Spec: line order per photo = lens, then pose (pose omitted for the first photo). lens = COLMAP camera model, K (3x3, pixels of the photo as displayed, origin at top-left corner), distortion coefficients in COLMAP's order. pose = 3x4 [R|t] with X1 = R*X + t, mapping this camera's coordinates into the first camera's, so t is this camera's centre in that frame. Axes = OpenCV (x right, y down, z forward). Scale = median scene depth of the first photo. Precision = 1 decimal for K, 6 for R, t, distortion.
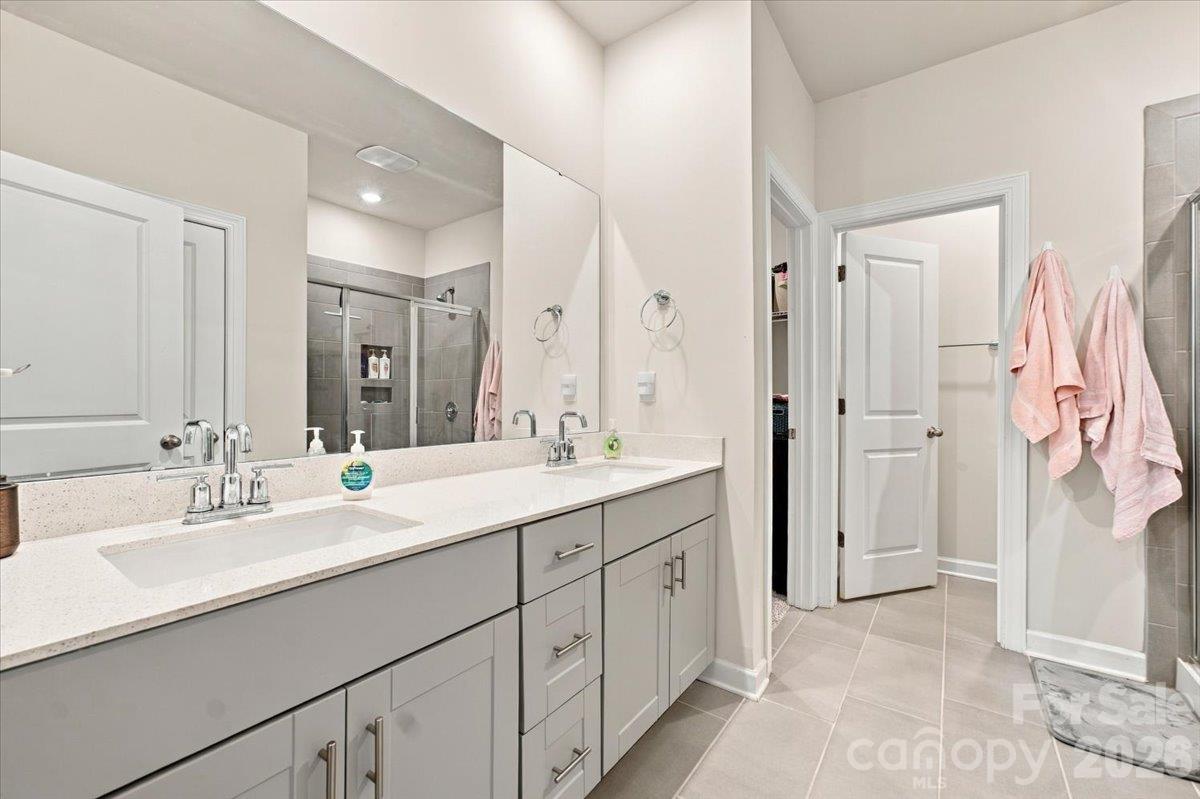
lens RADIAL K [[490.0, 0, 601.5], [0, 490.0, 389.2], [0, 0, 1]] dist [0.003538, 0.000626]
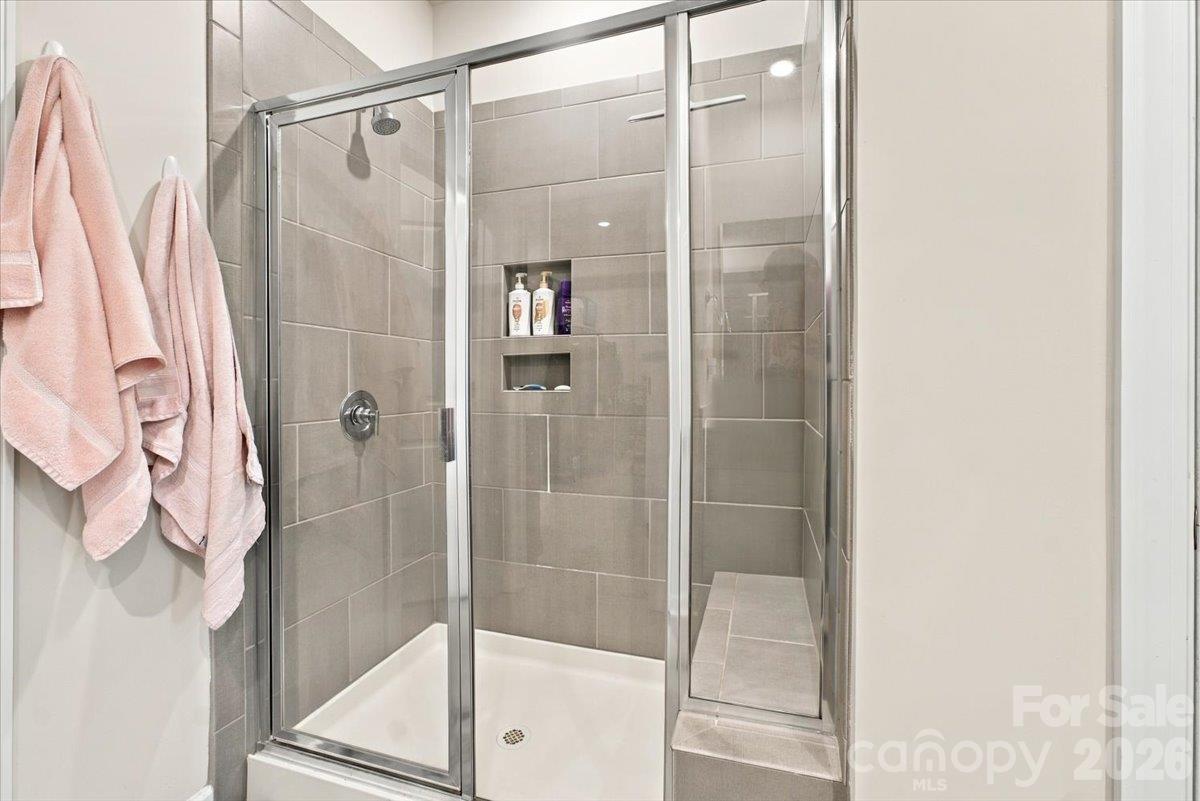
lens RADIAL K [[490.0, 0, 601.5], [0, 490.0, 390.2], [0, 0, 1]] dist [0.003538, 0.000626]
pose [[-0.328811, -0.002740, 0.944392, 0.363145], [-0.001093, 0.999996, 0.002521, 0.026093], [-0.944395, -0.000203, -0.328812, 0.796467]]
